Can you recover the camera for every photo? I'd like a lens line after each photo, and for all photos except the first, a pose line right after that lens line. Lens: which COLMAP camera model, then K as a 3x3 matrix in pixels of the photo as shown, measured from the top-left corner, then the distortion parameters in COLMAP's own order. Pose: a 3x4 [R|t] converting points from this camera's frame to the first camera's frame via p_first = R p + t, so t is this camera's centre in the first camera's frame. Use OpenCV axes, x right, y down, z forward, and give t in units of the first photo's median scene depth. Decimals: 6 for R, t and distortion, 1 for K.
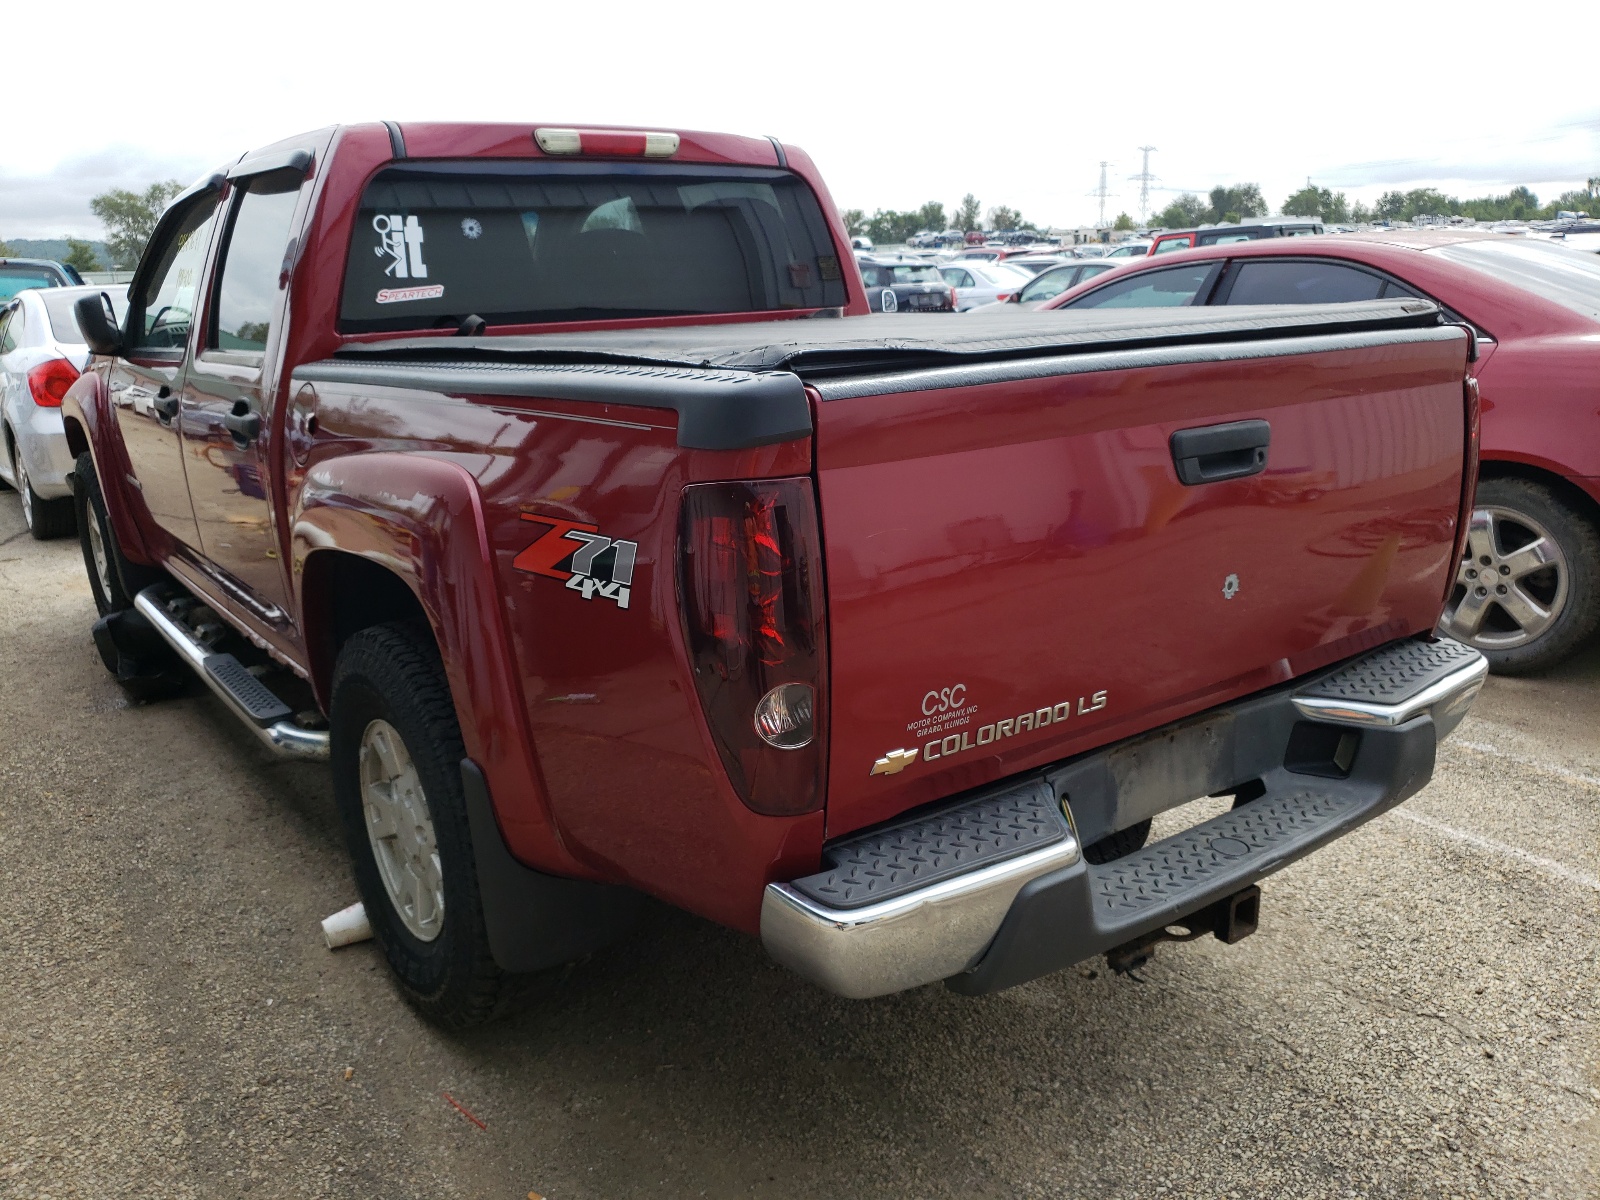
lens RADIAL K [[1225.3, 0, 797.2], [0, 1225.3, 591.4], [0, 0, 1]] dist [0.012694, 0.004962]
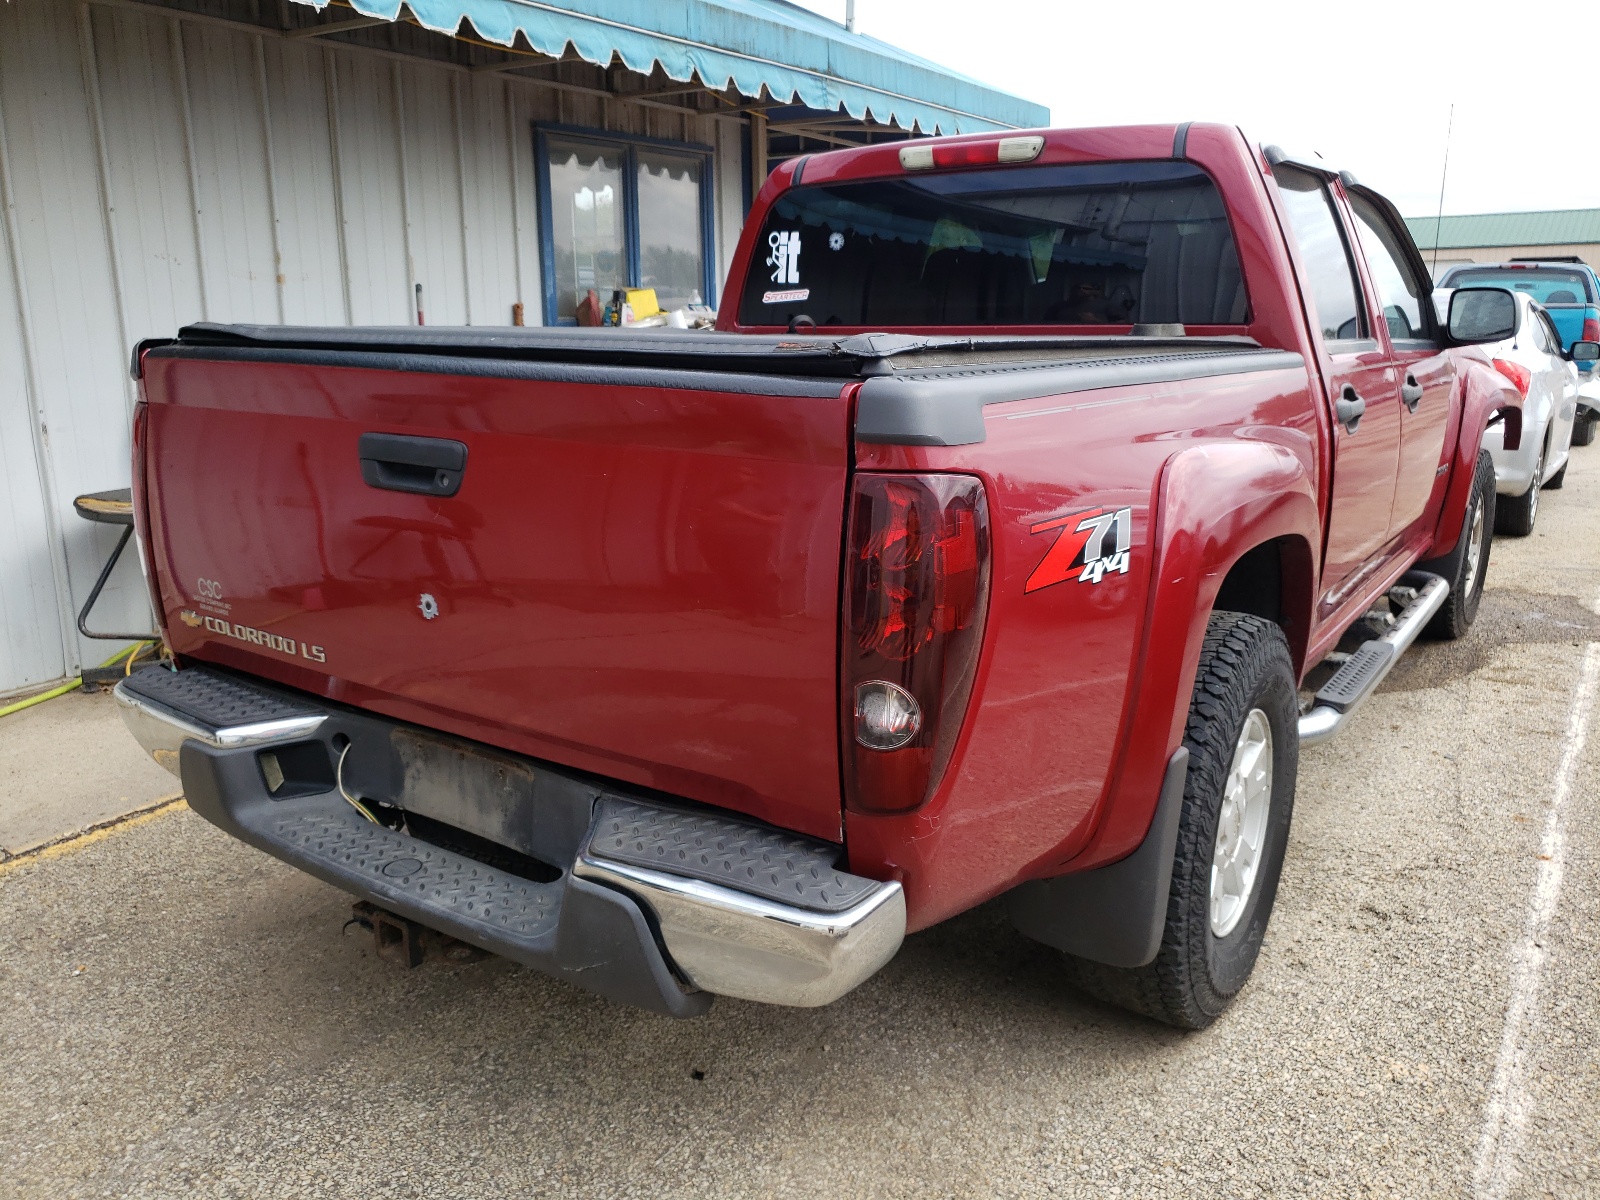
lens RADIAL K [[1225.3, 0, 785.1], [0, 1225.3, 598.0], [0, 0, 1]] dist [0.012694, 0.004962]
pose [[0.345342, 0.246091, -0.905637, 0.873006], [-0.251471, 0.953983, 0.163336, -0.157243], [0.904158, 0.171334, 0.391335, 0.582203]]
